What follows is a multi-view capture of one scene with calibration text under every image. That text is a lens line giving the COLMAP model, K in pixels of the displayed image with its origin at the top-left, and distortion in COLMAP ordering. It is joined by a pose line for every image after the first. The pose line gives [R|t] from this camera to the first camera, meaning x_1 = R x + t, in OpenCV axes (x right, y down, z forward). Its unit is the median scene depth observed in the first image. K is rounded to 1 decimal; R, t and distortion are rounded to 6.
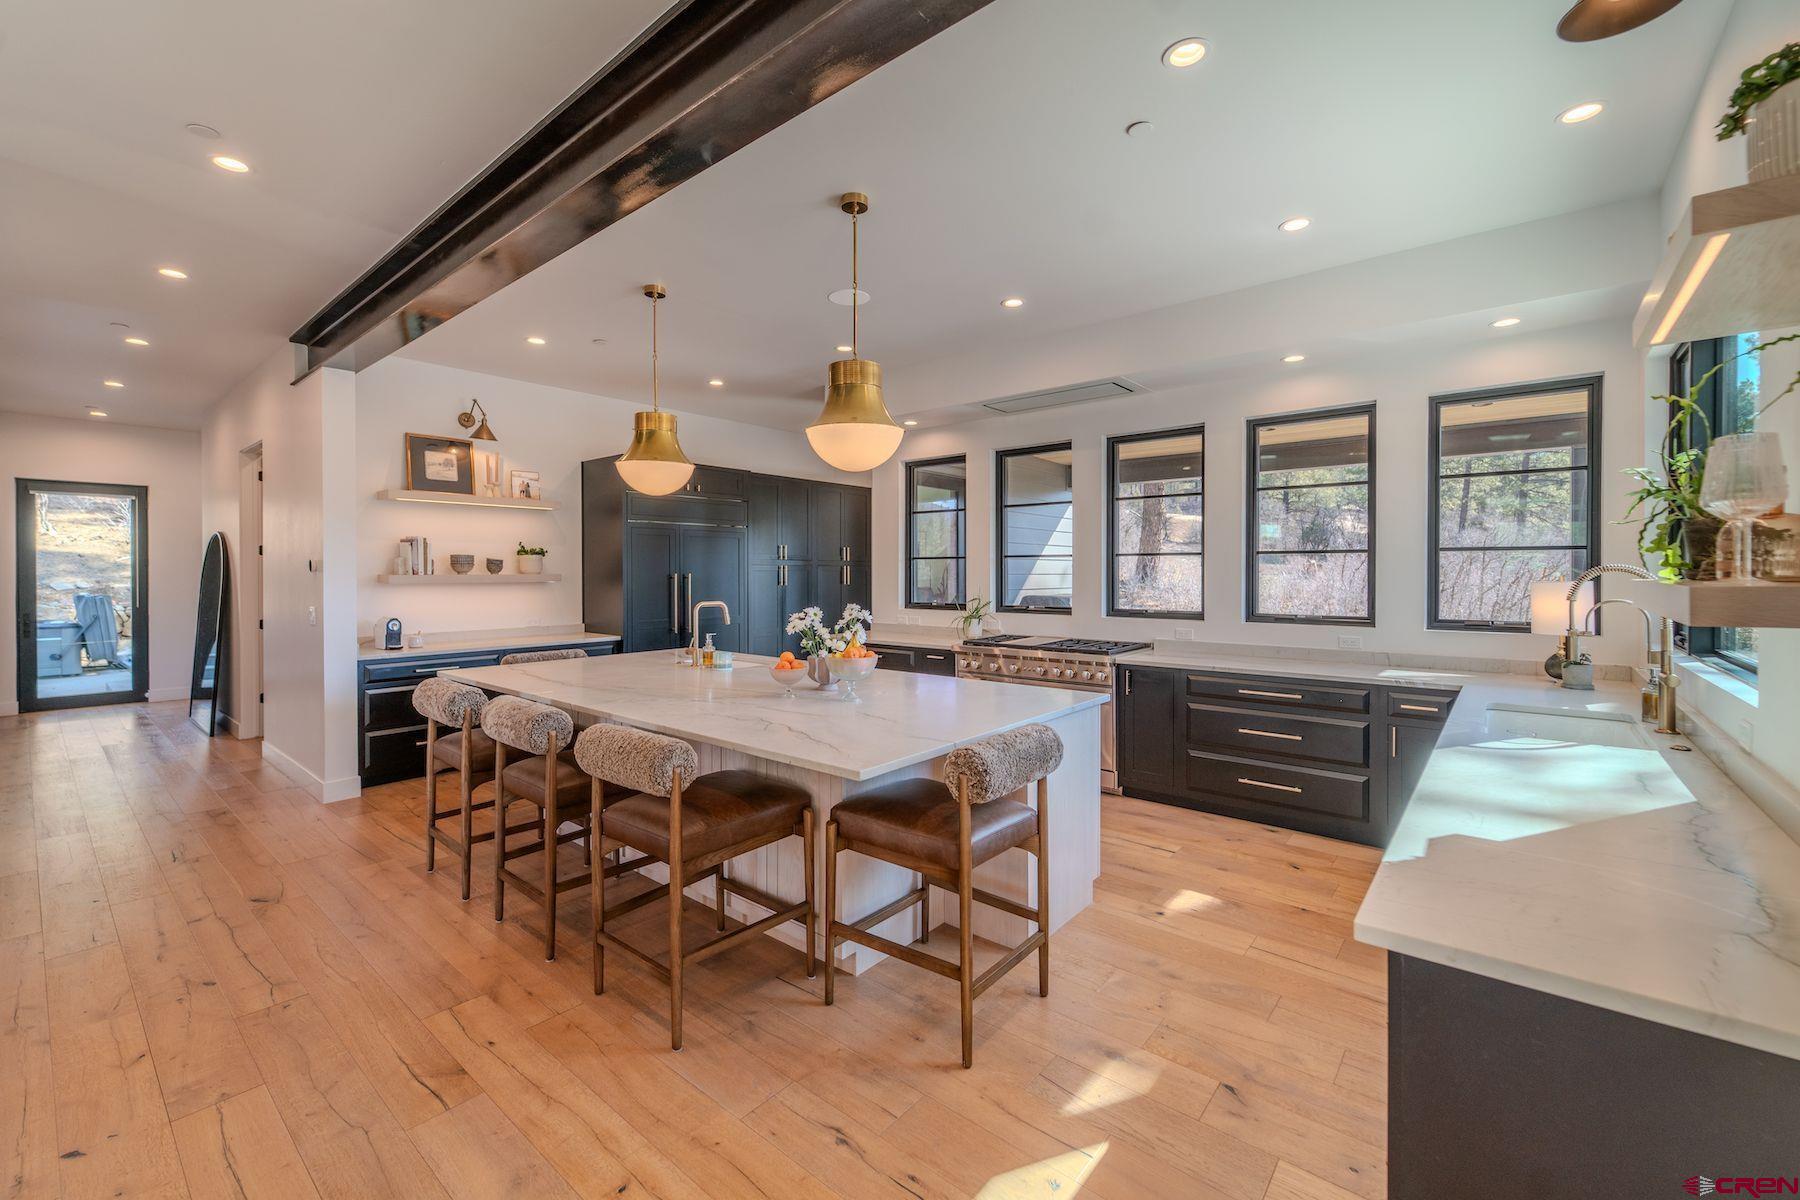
lens RADIAL K [[749.5, 0, 901.6], [0, 749.5, 582.7], [0, 0, 1]] dist [-0.017845, -0.000038]
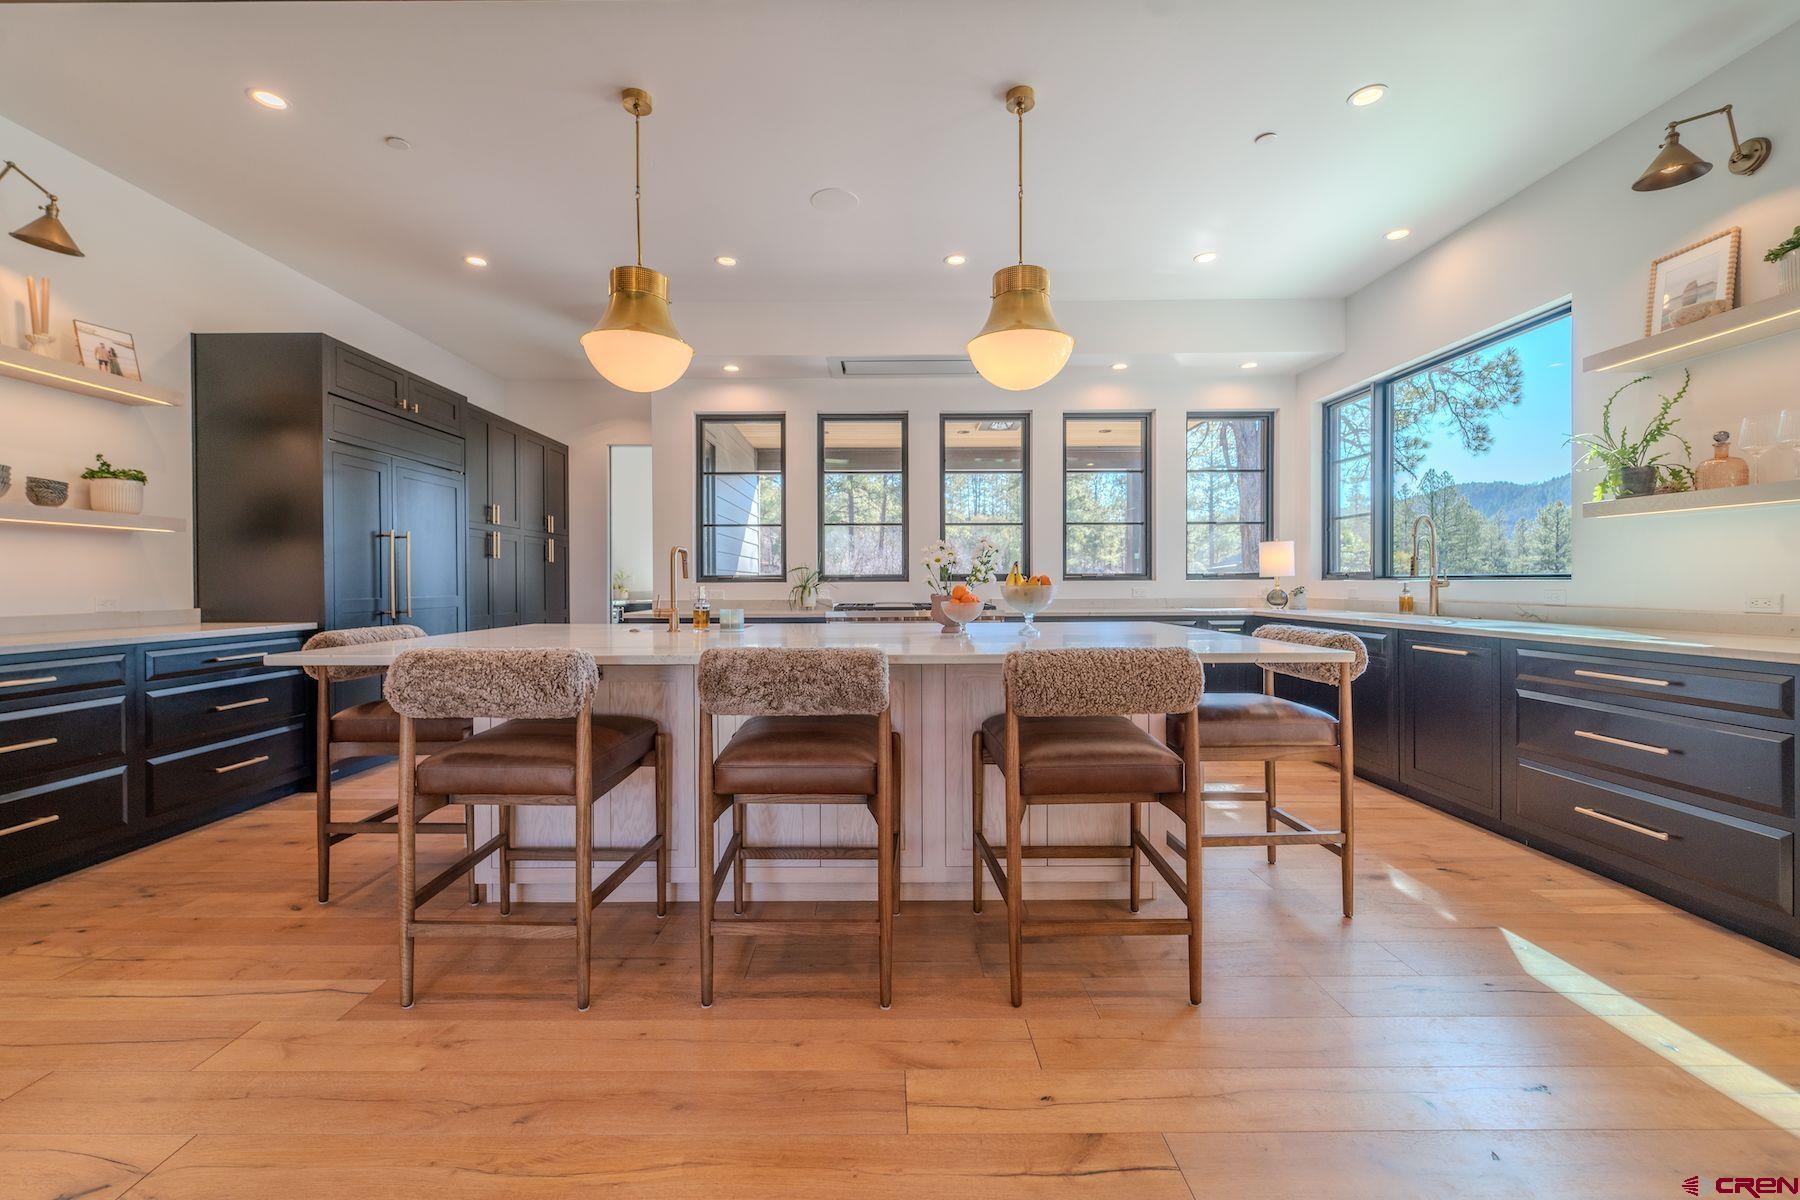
lens RADIAL K [[751.2, 0, 892.3], [0, 751.2, 589.8], [0, 0, 1]] dist [0.000332, 0.000074]
pose [[0.767949, -0.010930, 0.640418, -0.468027], [0.008823, 0.999940, 0.006485, 0.052789], [-0.640450, 0.000671, 0.767999, 0.224149]]
